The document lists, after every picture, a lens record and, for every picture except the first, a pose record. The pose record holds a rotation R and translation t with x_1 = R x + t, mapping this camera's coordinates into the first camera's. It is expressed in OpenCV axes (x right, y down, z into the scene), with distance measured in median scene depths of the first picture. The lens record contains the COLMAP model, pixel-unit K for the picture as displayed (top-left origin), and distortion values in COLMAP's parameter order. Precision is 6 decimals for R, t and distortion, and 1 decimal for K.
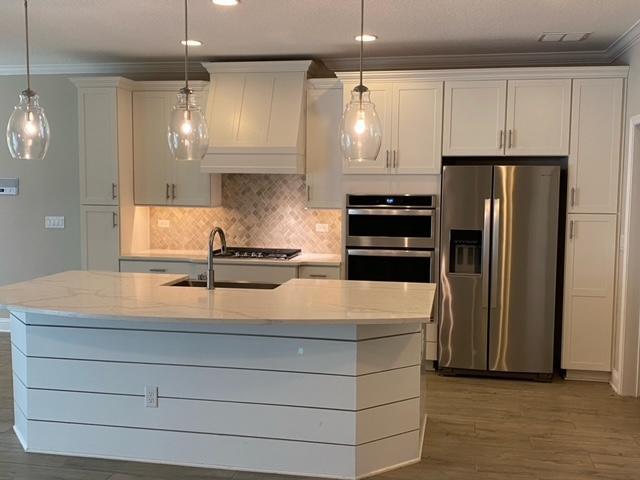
lens RADIAL K [[683.7, 0, 317.2], [0, 683.7, 238.0], [0, 0, 1]] dist [0.027865, 0.000000]
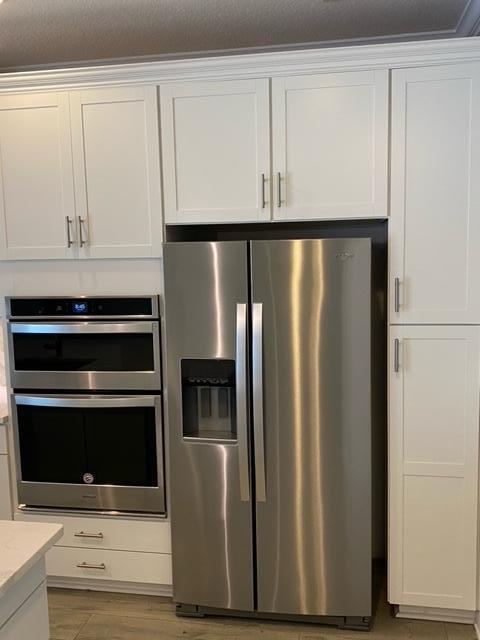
lens RADIAL K [[617.3, 0, 243.0], [0, 617.3, 319.5], [0, 0, 1]] dist [0.038894, 0.000000]
pose [[0.999425, -0.030015, 0.015757, 0.232771], [0.029604, 0.999231, 0.025708, -0.054086], [-0.016516, -0.025227, 0.999545, 0.495114]]
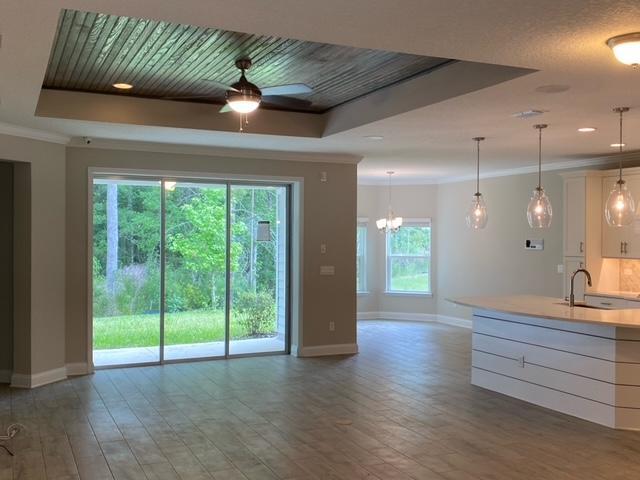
lens RADIAL K [[683.7, 0, 320.1], [0, 683.7, 240.0], [0, 0, 1]] dist [0.027865, 0.000000]
pose [[0.580735, -0.002962, -0.814088, 0.973933], [-0.067997, 0.996323, -0.052131, 0.051512], [0.811248, 0.085630, 0.578398, -0.504377]]
